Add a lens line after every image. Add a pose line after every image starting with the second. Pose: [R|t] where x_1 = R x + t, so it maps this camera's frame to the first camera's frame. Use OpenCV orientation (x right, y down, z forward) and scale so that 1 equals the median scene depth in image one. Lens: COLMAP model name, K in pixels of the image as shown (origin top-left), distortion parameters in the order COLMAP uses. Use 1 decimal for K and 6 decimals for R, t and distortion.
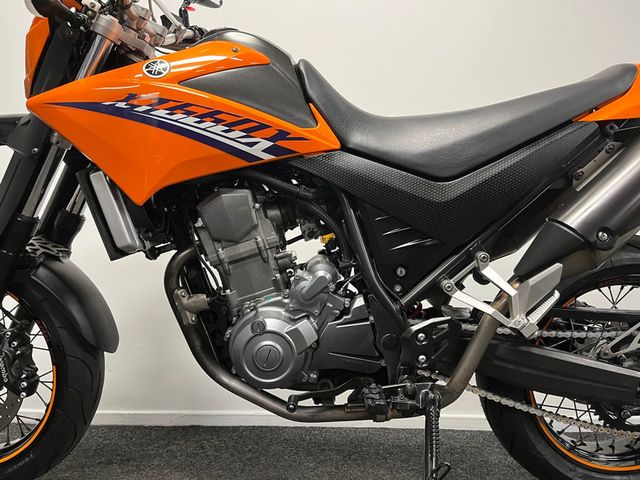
lens RADIAL K [[492.6, 0, 320.0], [0, 492.6, 240.0], [0, 0, 1]] dist [0.059383, -0.087702]
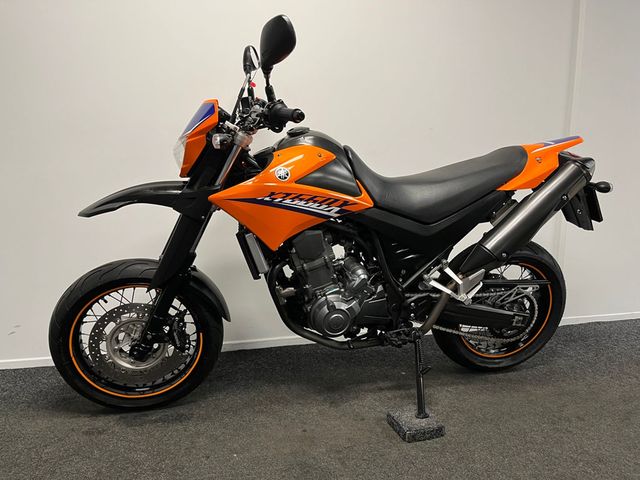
lens RADIAL K [[492.6, 0, 320.0], [0, 492.6, 240.0], [0, 0, 1]] dist [0.059383, -0.087702]
pose [[0.973534, -0.047562, 0.223540, -0.543659], [-0.003470, 0.974917, 0.222542, -0.459335], [-0.228517, -0.217428, 0.948949, -0.653151]]
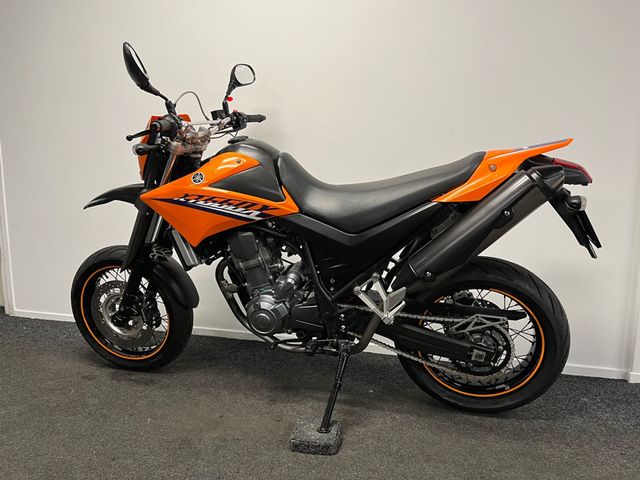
lens RADIAL K [[492.6, 0, 320.0], [0, 492.6, 240.0], [0, 0, 1]] dist [0.059383, -0.087702]
pose [[0.968281, 0.032118, -0.247789, 0.559496], [0.019364, 0.979076, 0.202571, -0.445883], [0.249111, -0.200944, 0.947399, -0.686166]]
